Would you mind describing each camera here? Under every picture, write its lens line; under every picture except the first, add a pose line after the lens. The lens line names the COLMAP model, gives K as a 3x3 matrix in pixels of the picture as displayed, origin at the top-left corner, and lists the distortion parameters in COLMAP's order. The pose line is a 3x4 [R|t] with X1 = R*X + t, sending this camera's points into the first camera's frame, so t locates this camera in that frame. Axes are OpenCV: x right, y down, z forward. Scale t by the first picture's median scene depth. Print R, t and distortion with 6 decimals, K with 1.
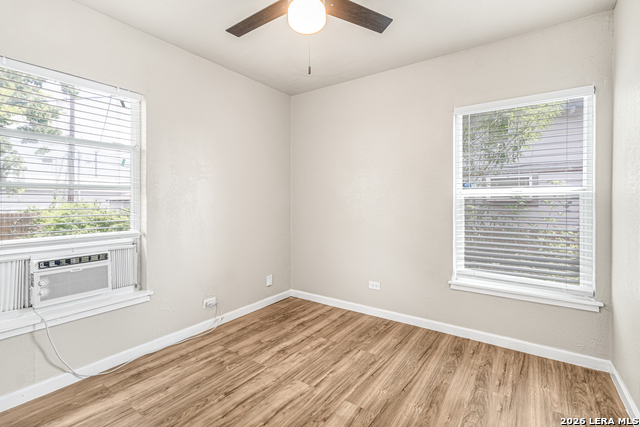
lens RADIAL K [[299.0, 0, 322.3], [0, 299.0, 205.8], [0, 0, 1]] dist [0.010241, -0.000544]
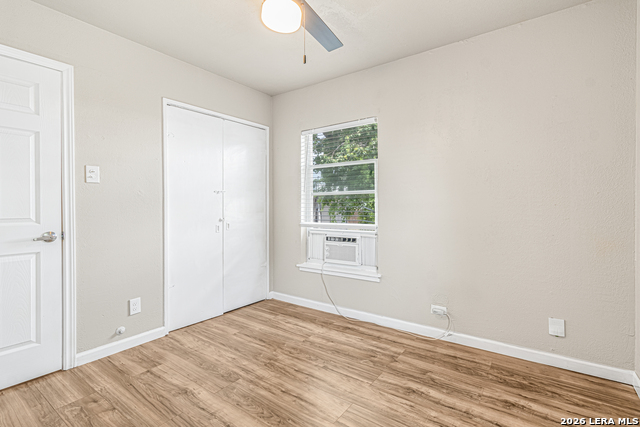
lens RADIAL K [[299.0, 0, 322.3], [0, 299.0, 205.8], [0, 0, 1]] dist [0.010241, -0.000544]
pose [[-0.008201, 0.000930, -0.999966, 0.658093], [0.000124, 1.000000, 0.000929, 0.002373], [0.999966, -0.000117, -0.008201, 0.785631]]
